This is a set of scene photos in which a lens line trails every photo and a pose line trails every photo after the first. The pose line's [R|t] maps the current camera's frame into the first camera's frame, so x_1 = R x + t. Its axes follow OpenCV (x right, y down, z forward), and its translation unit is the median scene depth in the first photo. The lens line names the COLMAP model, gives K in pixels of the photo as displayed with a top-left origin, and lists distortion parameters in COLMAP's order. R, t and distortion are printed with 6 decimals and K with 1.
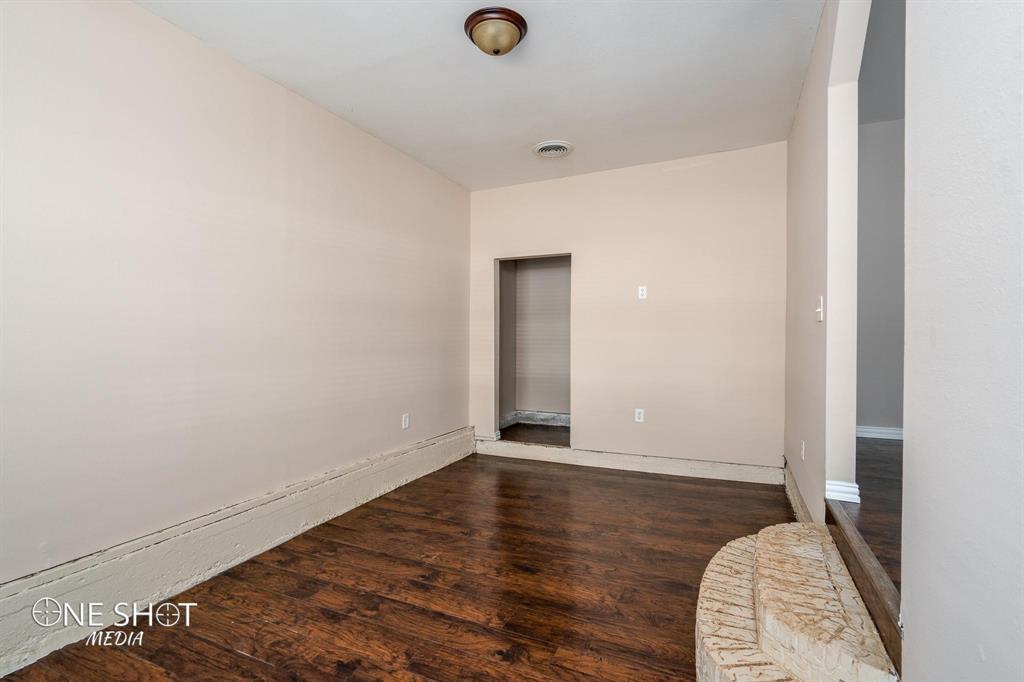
lens RADIAL K [[470.0, 0, 506.2], [0, 470.0, 343.4], [0, 0, 1]] dist [-0.008989, 0.003401]
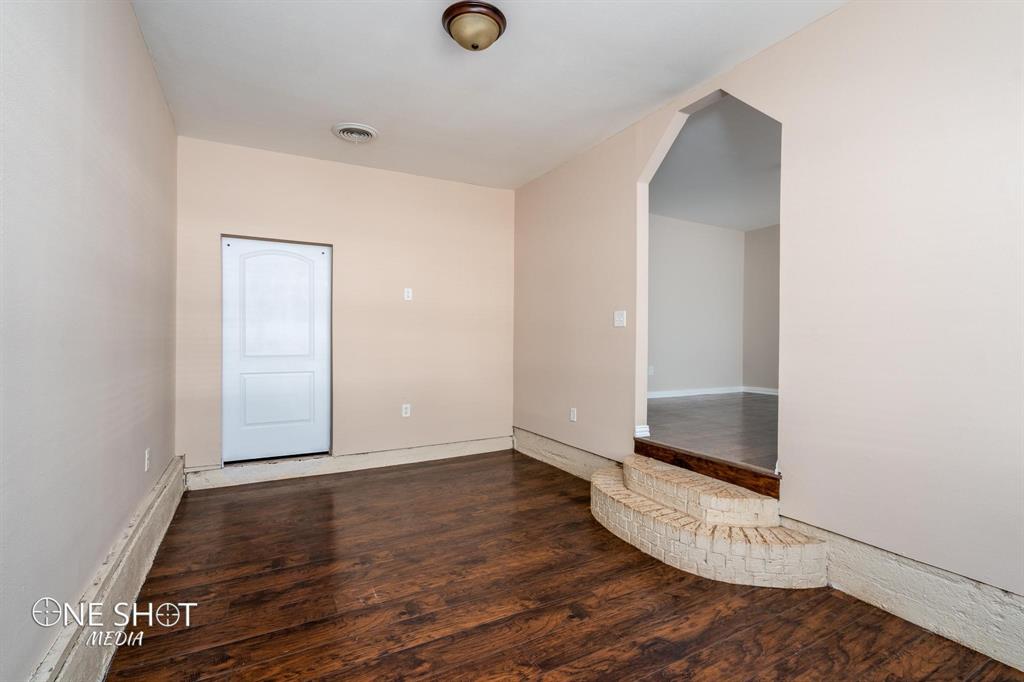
lens RADIAL K [[470.0, 0, 498.1], [0, 470.0, 343.1], [0, 0, 1]] dist [-0.008989, 0.003401]
pose [[0.600019, -0.000557, 0.799985, -0.628739], [0.002817, 0.999995, -0.001417, 0.005853], [-0.799981, 0.003104, 0.600018, 0.291268]]
